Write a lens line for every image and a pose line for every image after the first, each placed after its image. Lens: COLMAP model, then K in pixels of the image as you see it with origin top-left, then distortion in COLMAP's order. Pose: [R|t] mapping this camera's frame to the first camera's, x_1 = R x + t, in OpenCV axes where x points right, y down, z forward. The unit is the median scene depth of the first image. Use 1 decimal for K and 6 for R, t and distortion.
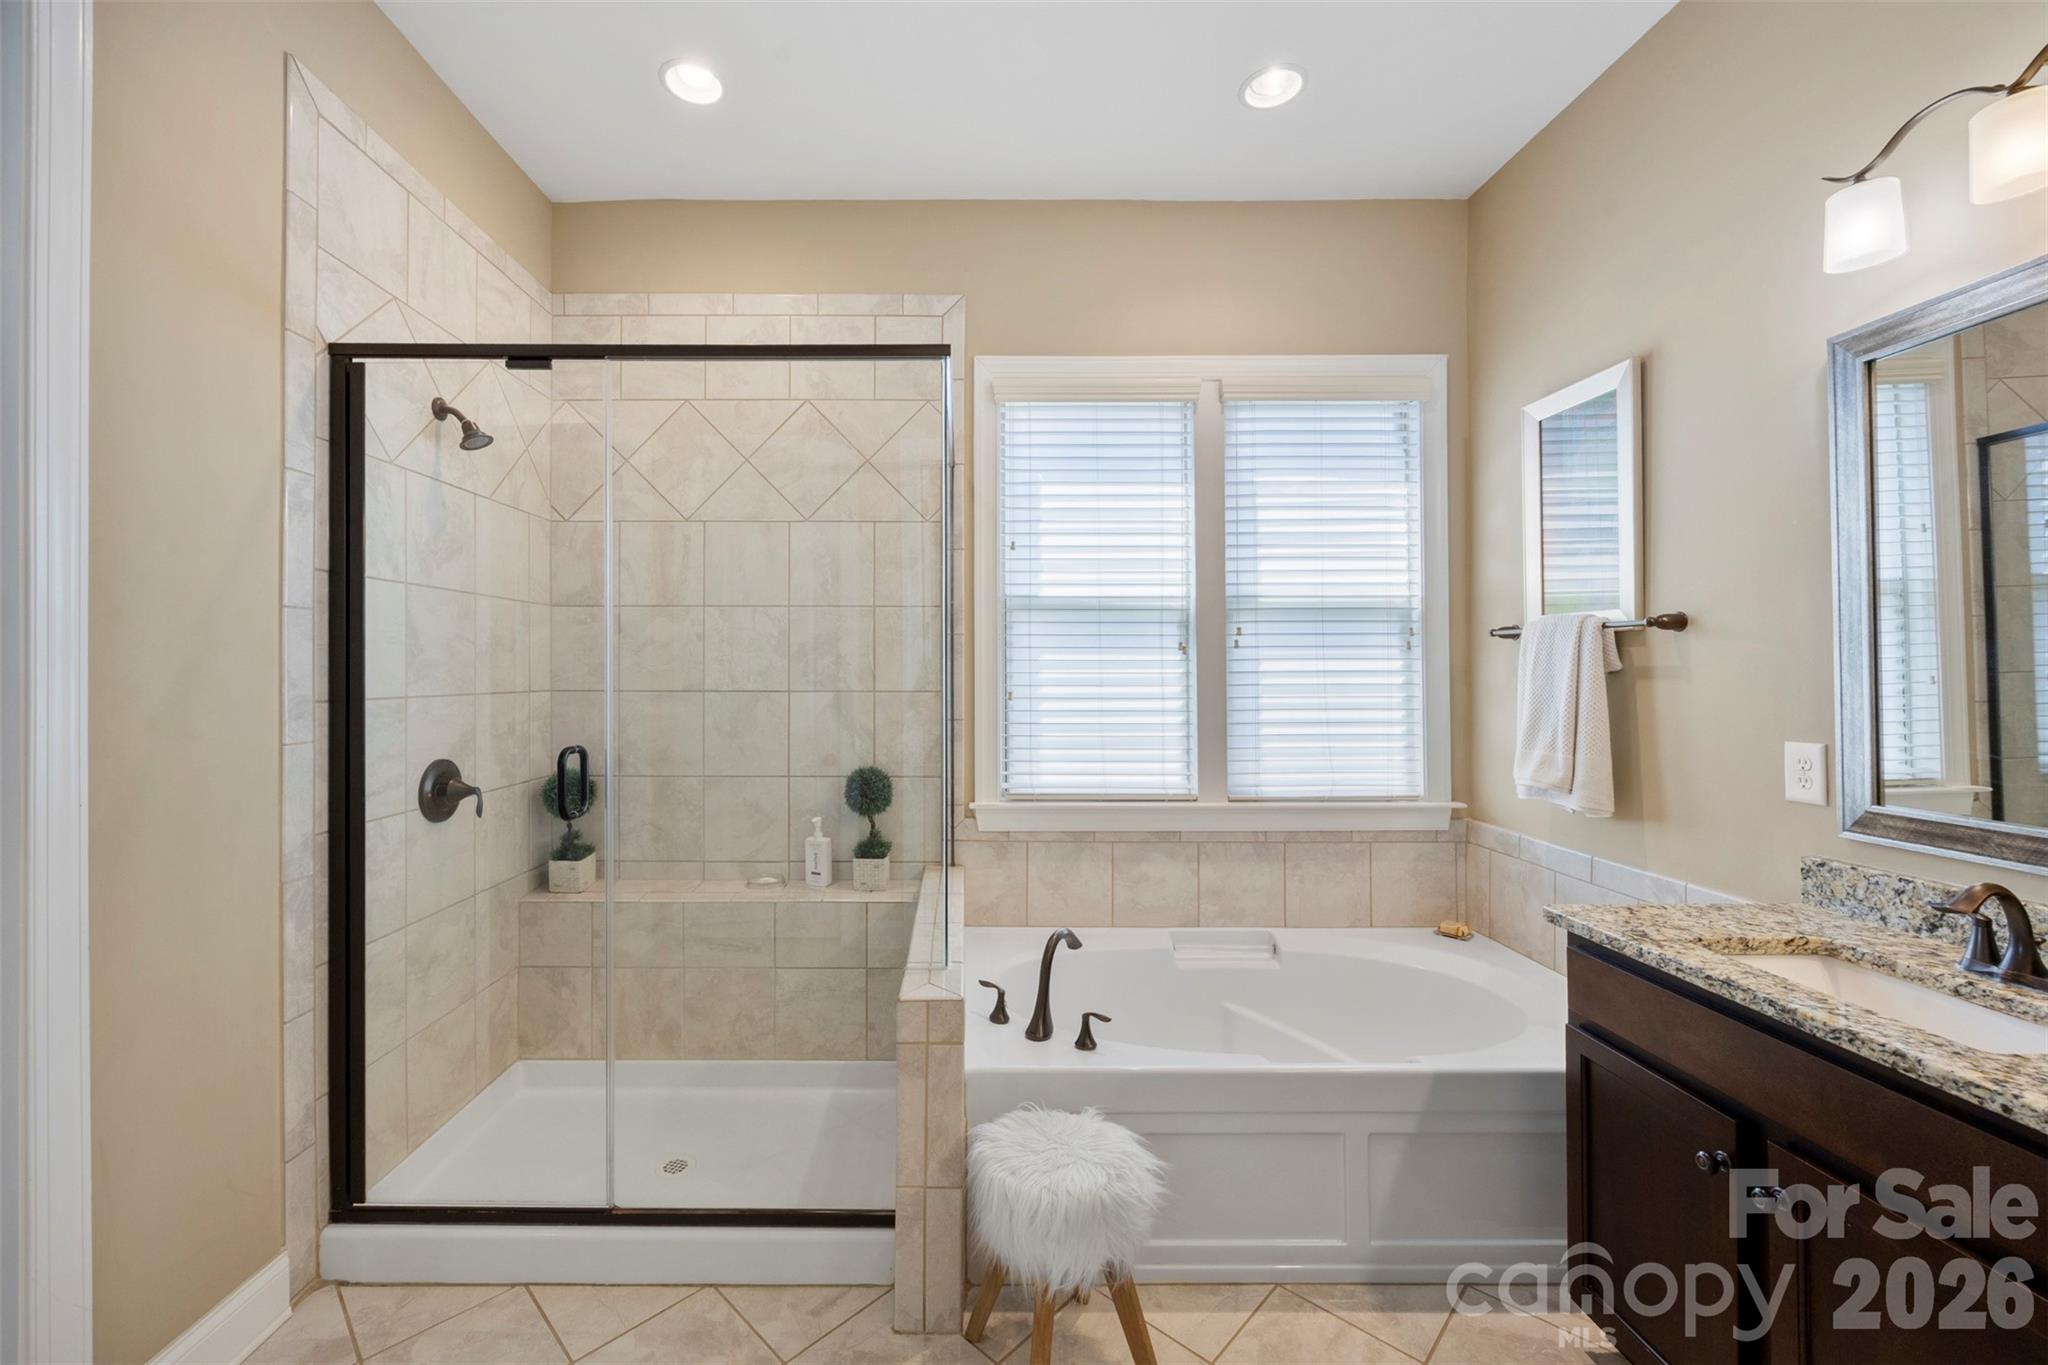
lens RADIAL K [[802.5, 0, 910.2], [0, 802.5, 678.5], [0, 0, 1]] dist [0.003341, -0.000390]
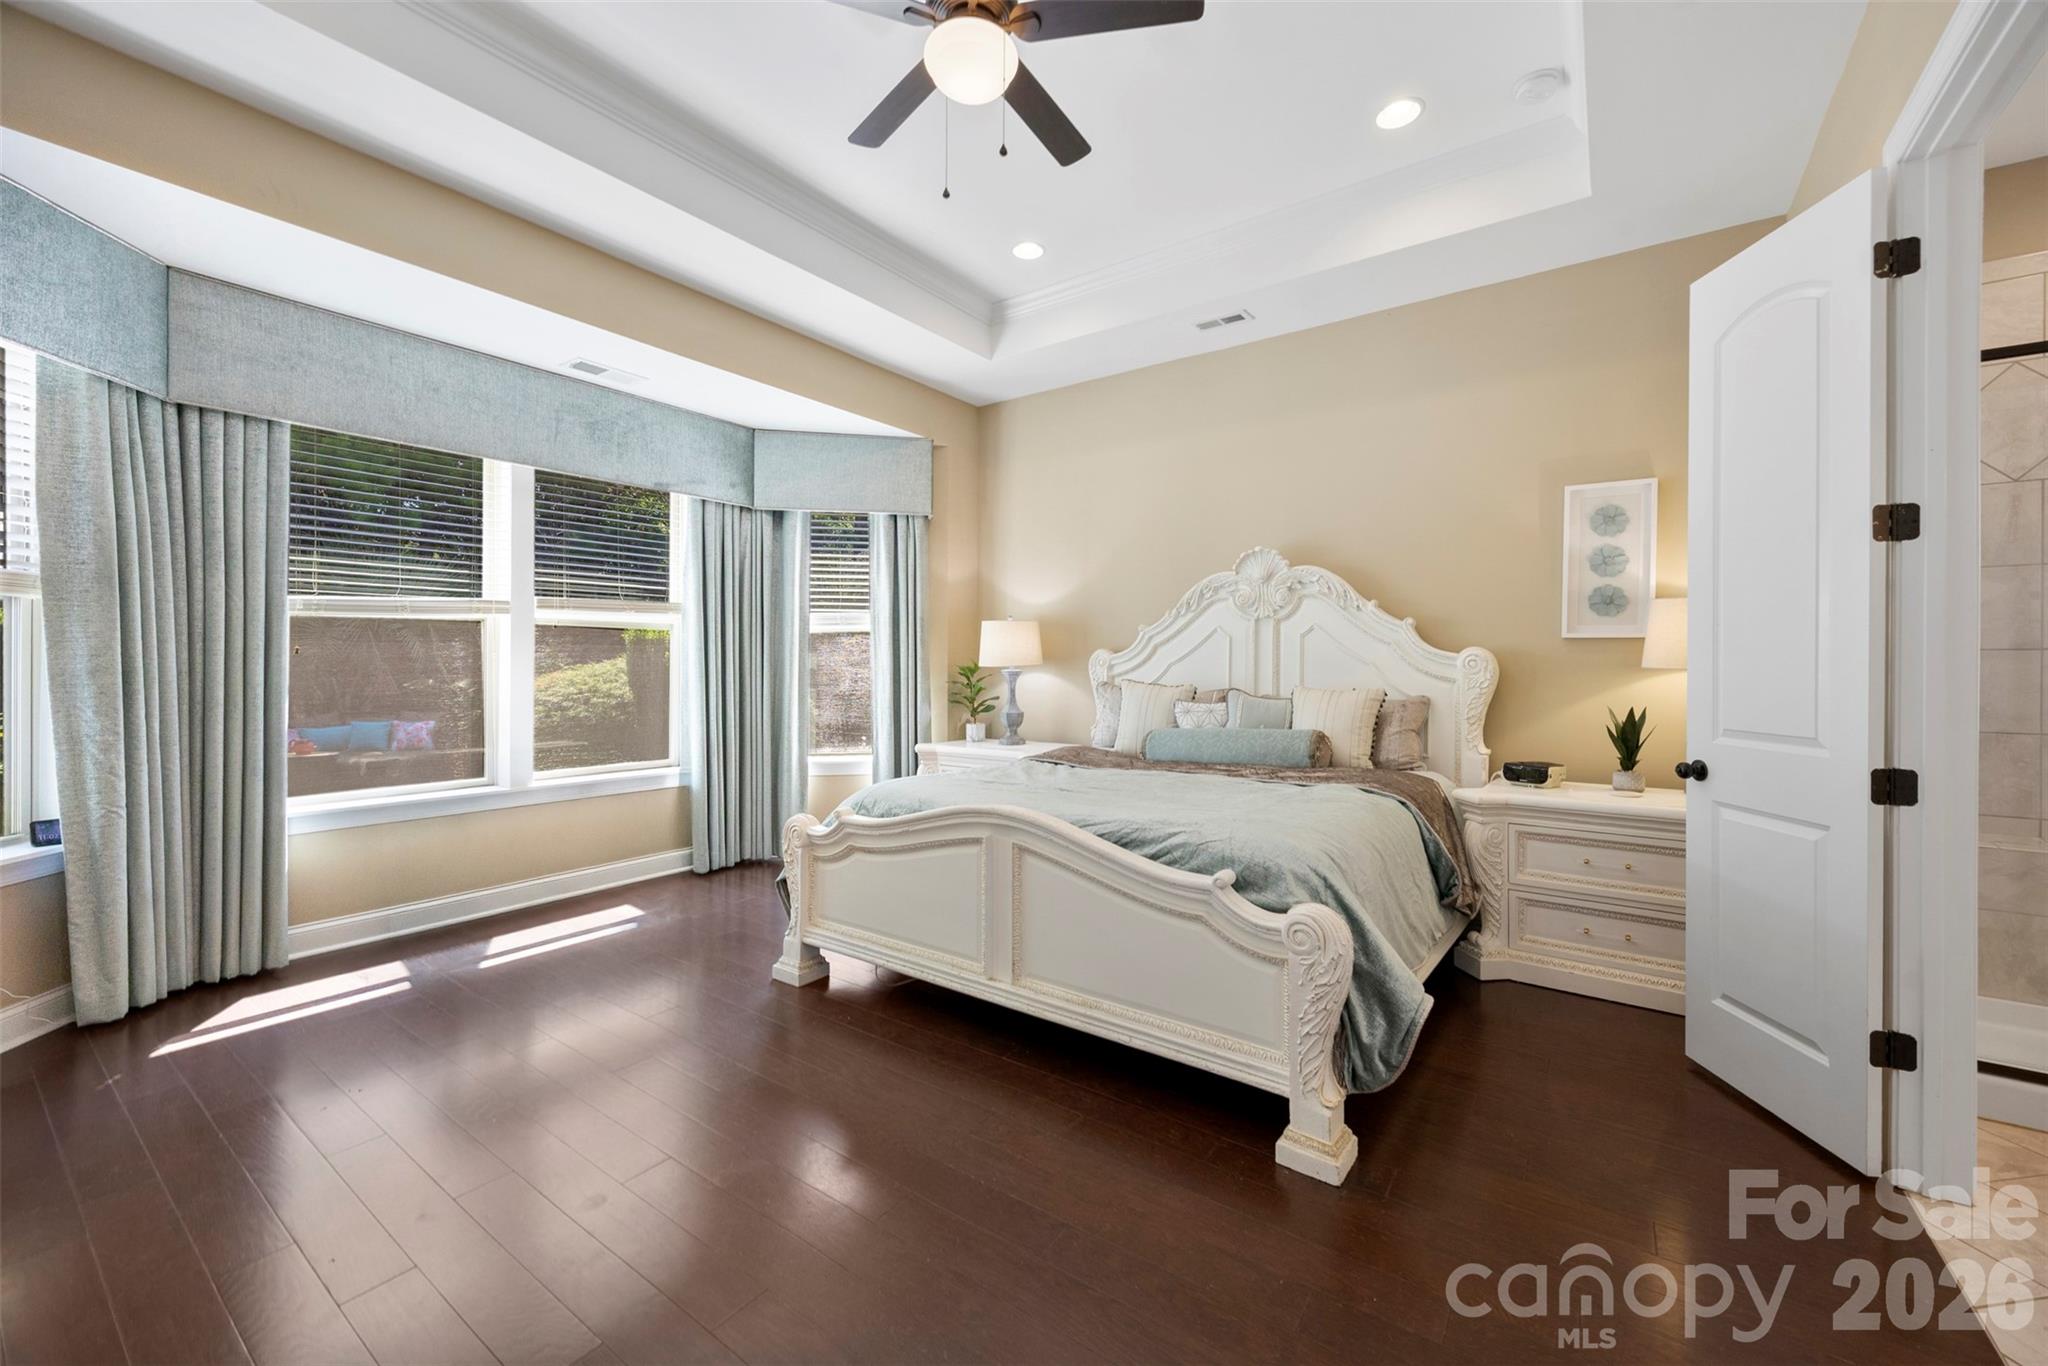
lens RADIAL K [[802.5, 0, 1045.4], [0, 802.5, 671.1], [0, 0, 1]] dist [0.003341, -0.000390]
pose [[0.815544, 0.006320, -0.578661, -0.713237], [-0.004864, 0.999980, 0.004066, 0.046045], [0.578675, -0.000501, 0.815558, -0.559255]]
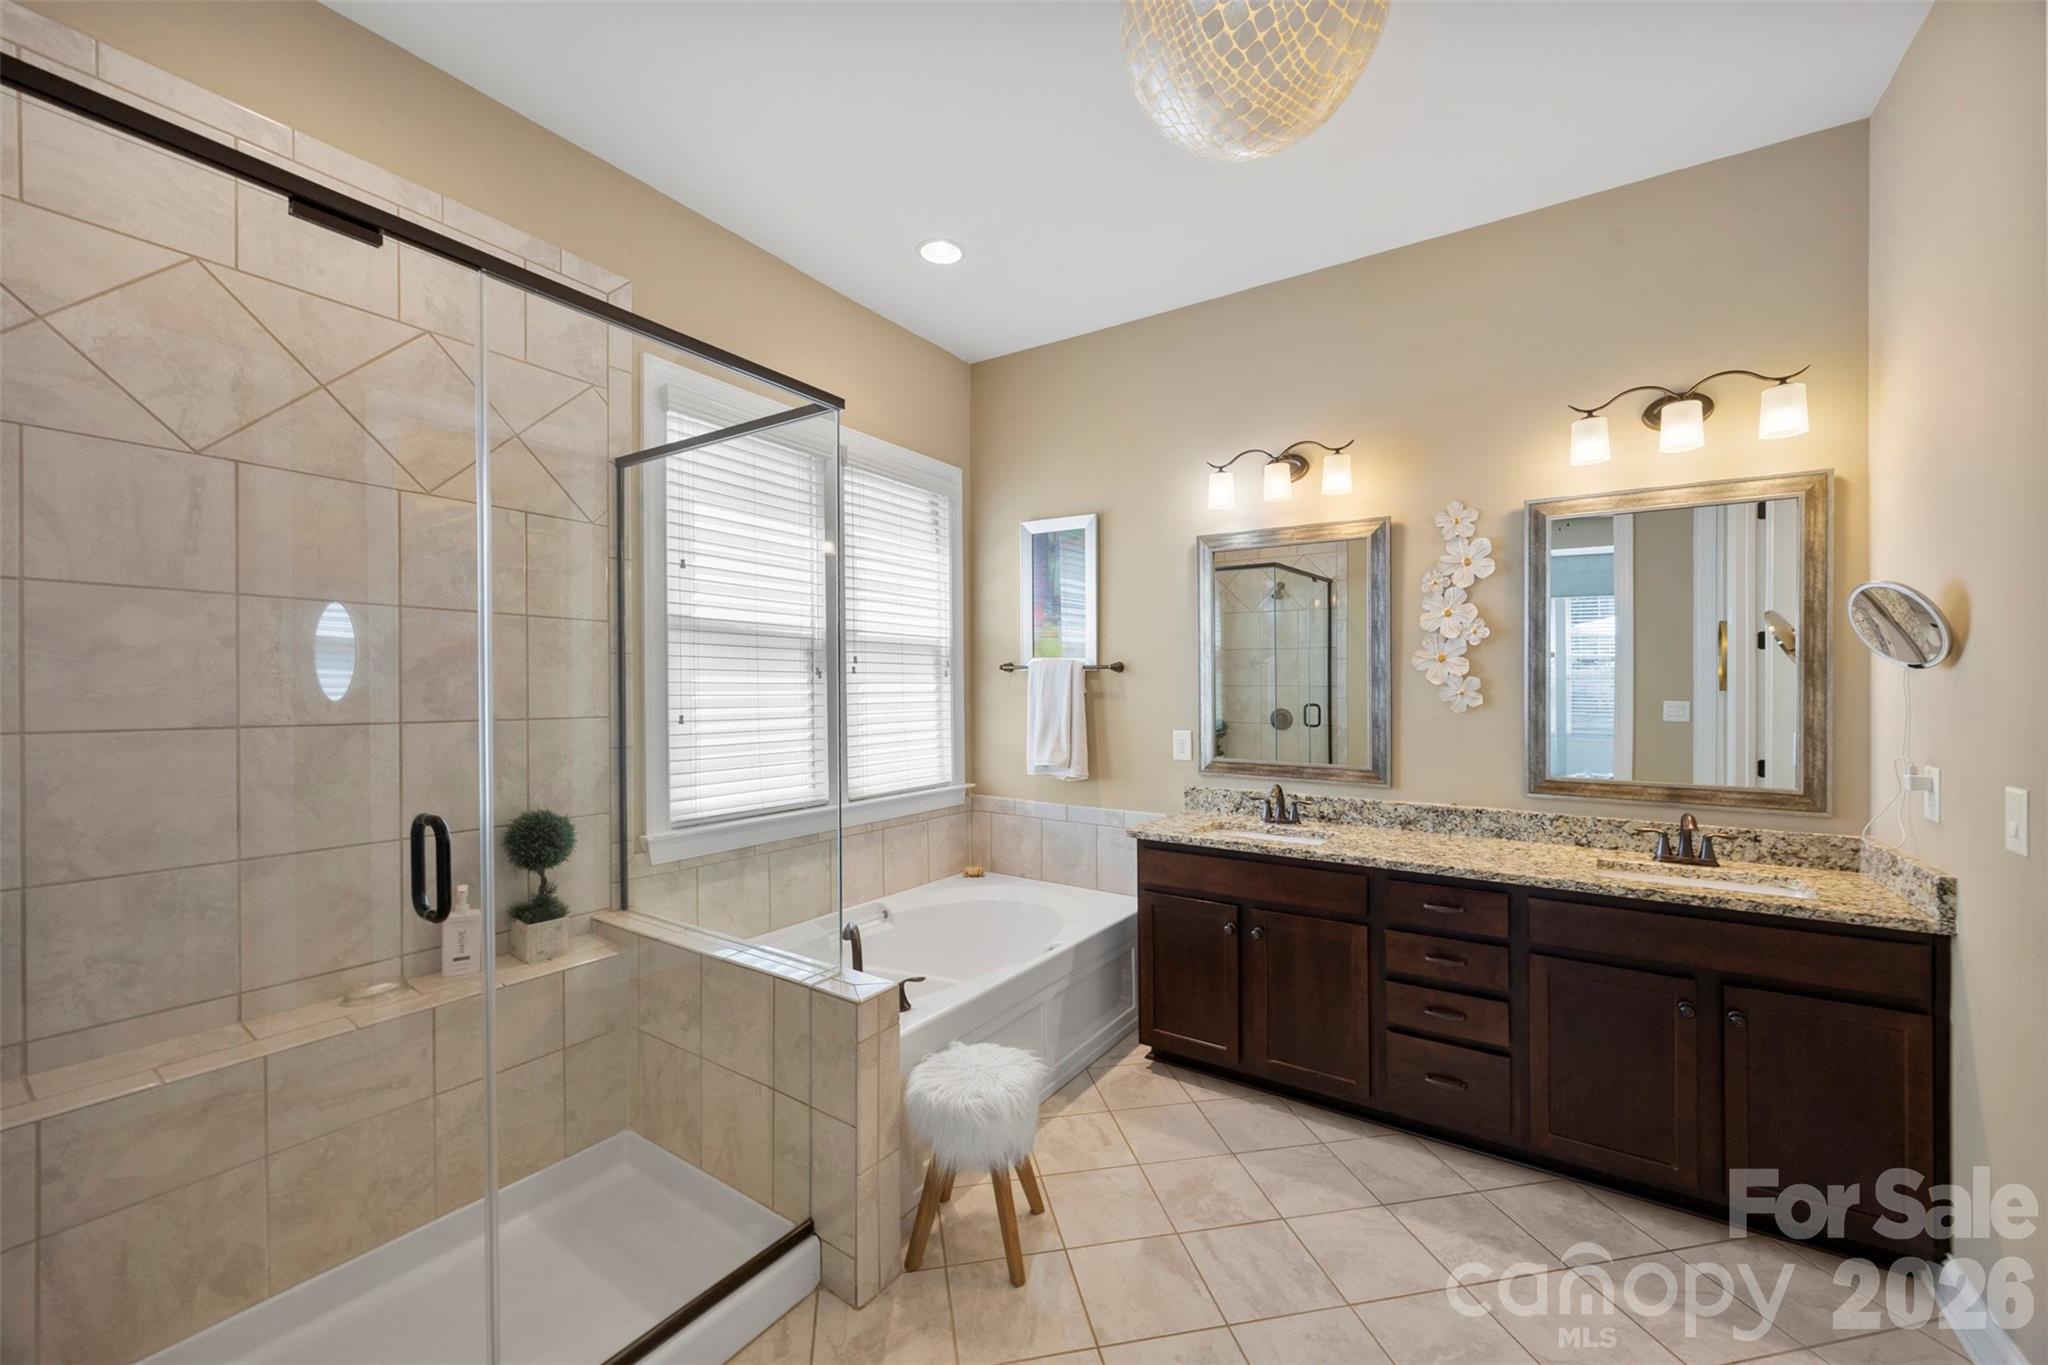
lens RADIAL K [[802.5, 0, 1037.2], [0, 802.5, 692.4], [0, 0, 1]] dist [0.003341, -0.000390]
pose [[0.542634, -0.003666, 0.839961, -0.465709], [0.000316, 0.999991, 0.004161, -0.014941], [-0.839969, -0.001993, 0.542631, 0.122175]]
